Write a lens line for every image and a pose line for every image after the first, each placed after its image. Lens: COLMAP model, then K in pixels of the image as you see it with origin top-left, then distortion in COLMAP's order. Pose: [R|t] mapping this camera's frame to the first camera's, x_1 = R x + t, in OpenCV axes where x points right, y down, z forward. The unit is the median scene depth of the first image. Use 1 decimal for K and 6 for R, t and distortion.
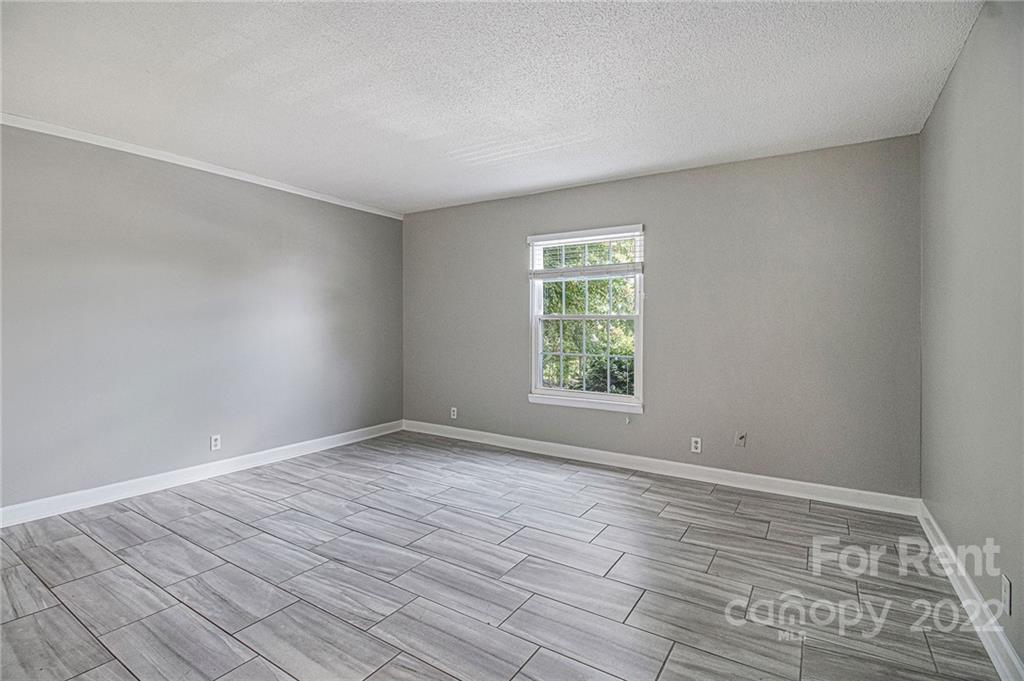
lens RADIAL K [[485.5, 0, 505.6], [0, 485.5, 332.4], [0, 0, 1]] dist [-0.010360, 0.000691]
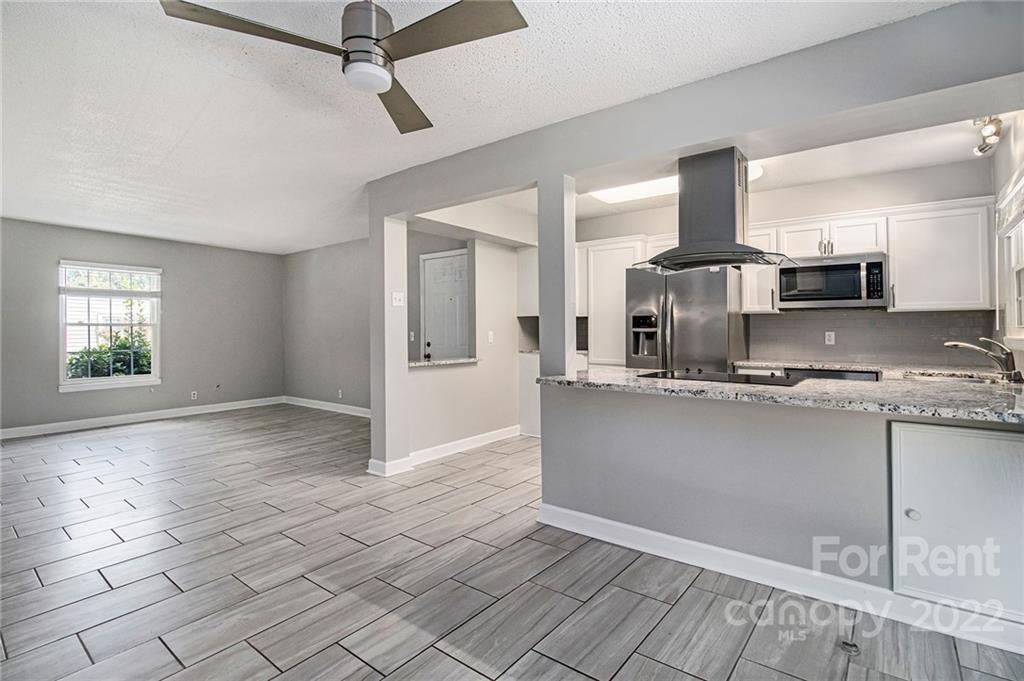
lens RADIAL K [[485.5, 0, 505.7], [0, 485.5, 335.7], [0, 0, 1]] dist [-0.010360, 0.000691]
pose [[0.091771, -0.012934, 0.995696, -1.833270], [0.005653, 0.999906, 0.012468, -0.012787], [-0.995764, 0.004485, 0.091835, -0.469729]]
